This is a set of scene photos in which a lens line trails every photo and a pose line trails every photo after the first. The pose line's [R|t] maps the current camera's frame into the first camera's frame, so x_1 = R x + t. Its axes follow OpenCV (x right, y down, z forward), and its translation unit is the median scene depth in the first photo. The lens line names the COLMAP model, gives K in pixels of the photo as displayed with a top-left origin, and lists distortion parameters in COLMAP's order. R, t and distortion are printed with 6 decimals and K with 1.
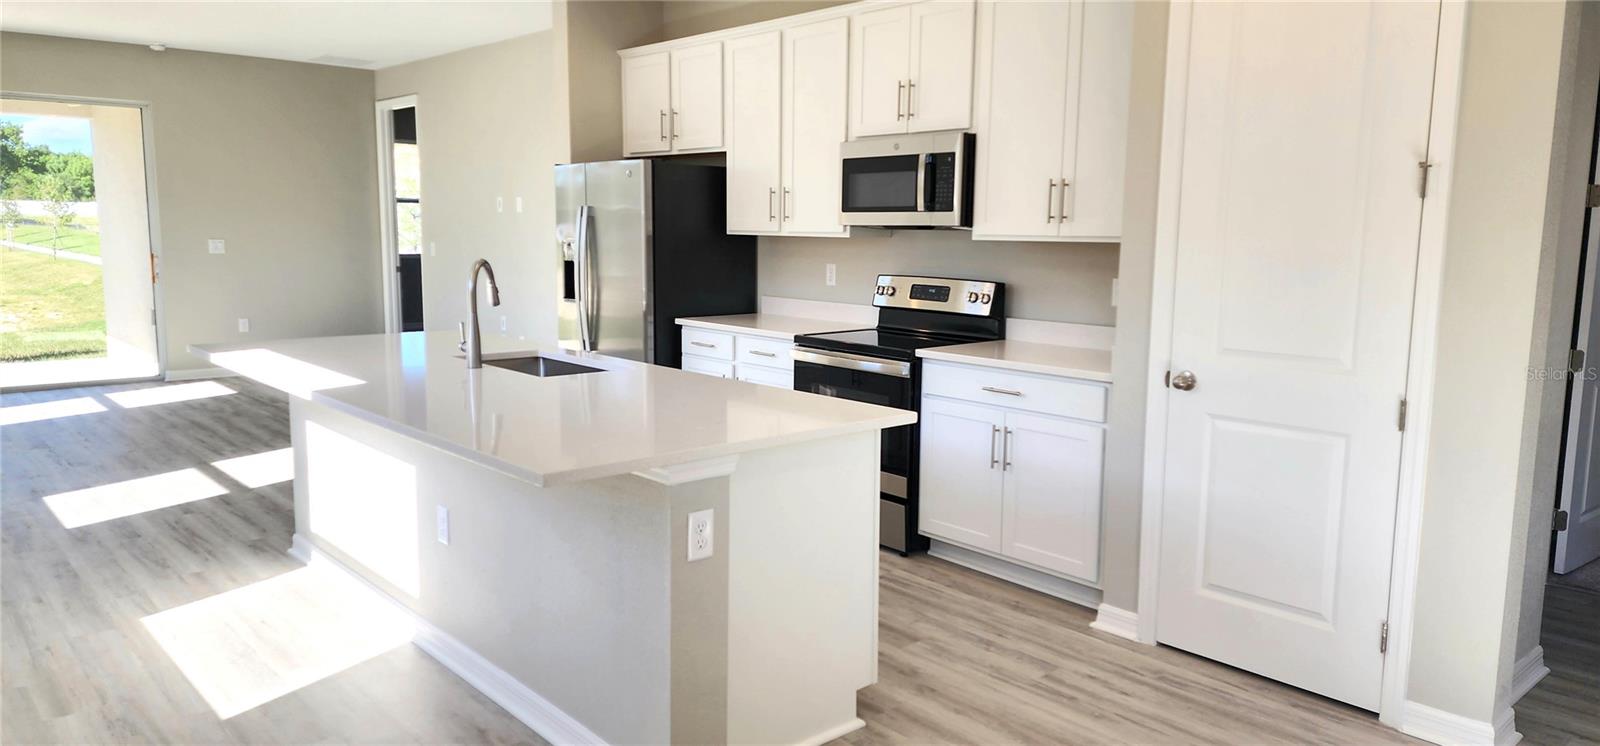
lens RADIAL K [[1039.8, 0, 795.6], [0, 1039.8, 366.0], [0, 0, 1]] dist [0.082046, -0.064374]
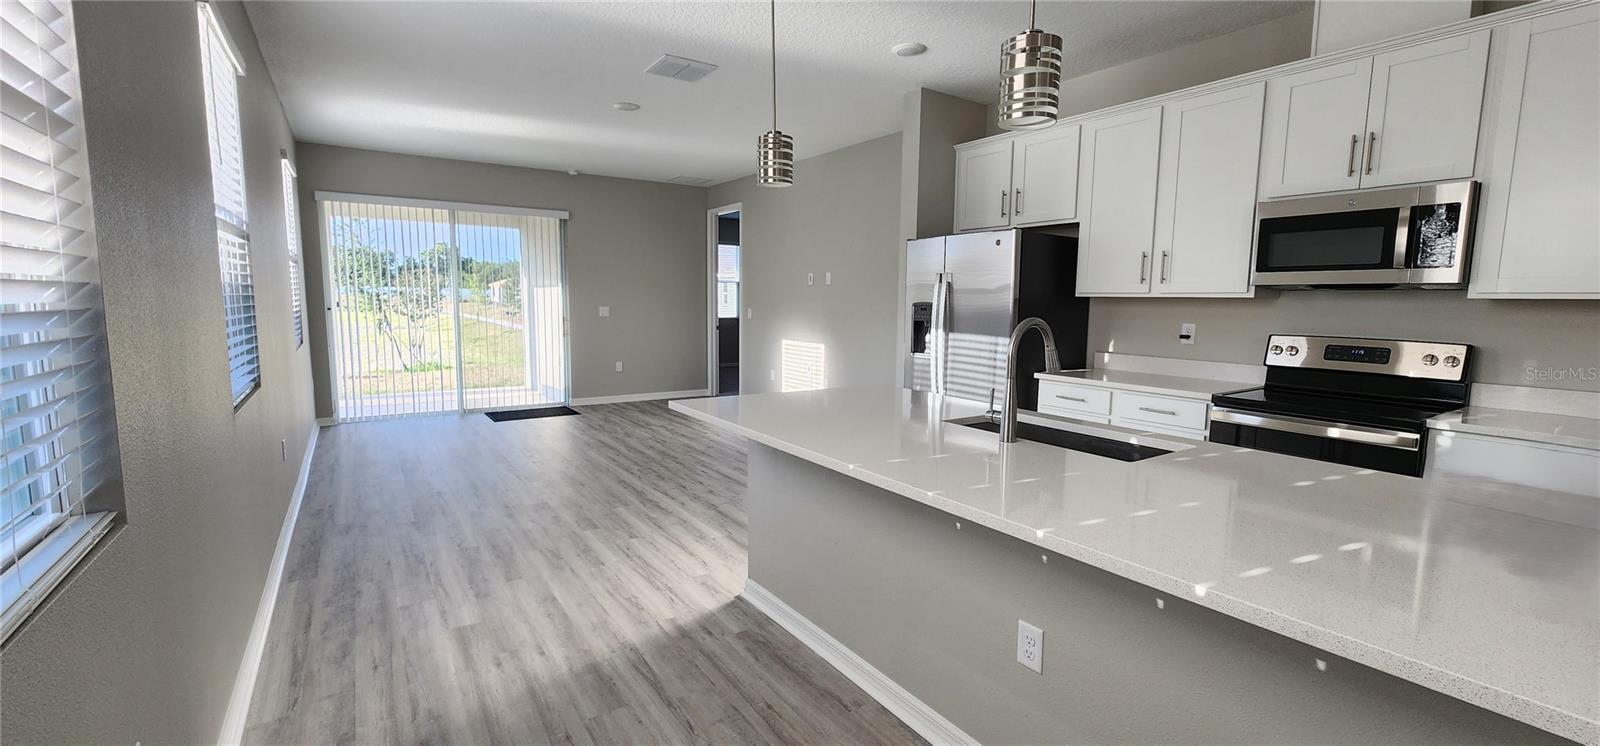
lens RADIAL K [[654.5, 0, 797.7], [0, 654.5, 367.0], [0, 0, 1]] dist [0.001501, -0.000102]
pose [[0.989650, 0.016432, -0.142561, -0.305768], [-0.021532, 0.999179, -0.034303, -0.026381], [0.141880, 0.037018, 0.989191, 0.326246]]
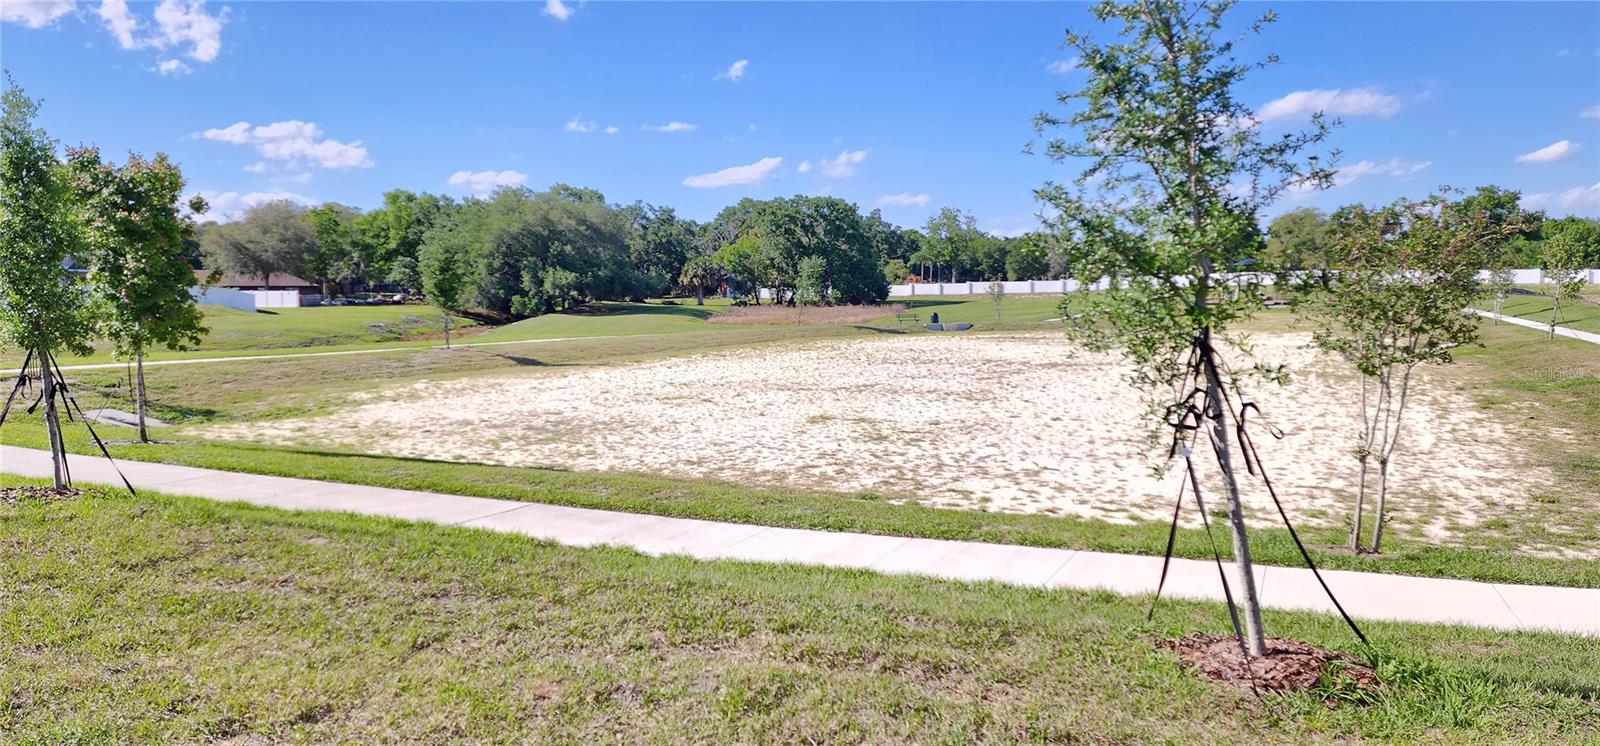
lens RADIAL K [[1039.8, 0, 795.6], [0, 1039.8, 366.0], [0, 0, 1]] dist [0.082046, -0.064374]
pose [[0.354751, 0.059329, -0.933077, -1.889985], [-0.119004, 0.992733, 0.017877, -0.332608], [0.927356, 0.104697, 0.359233, 2.408245]]
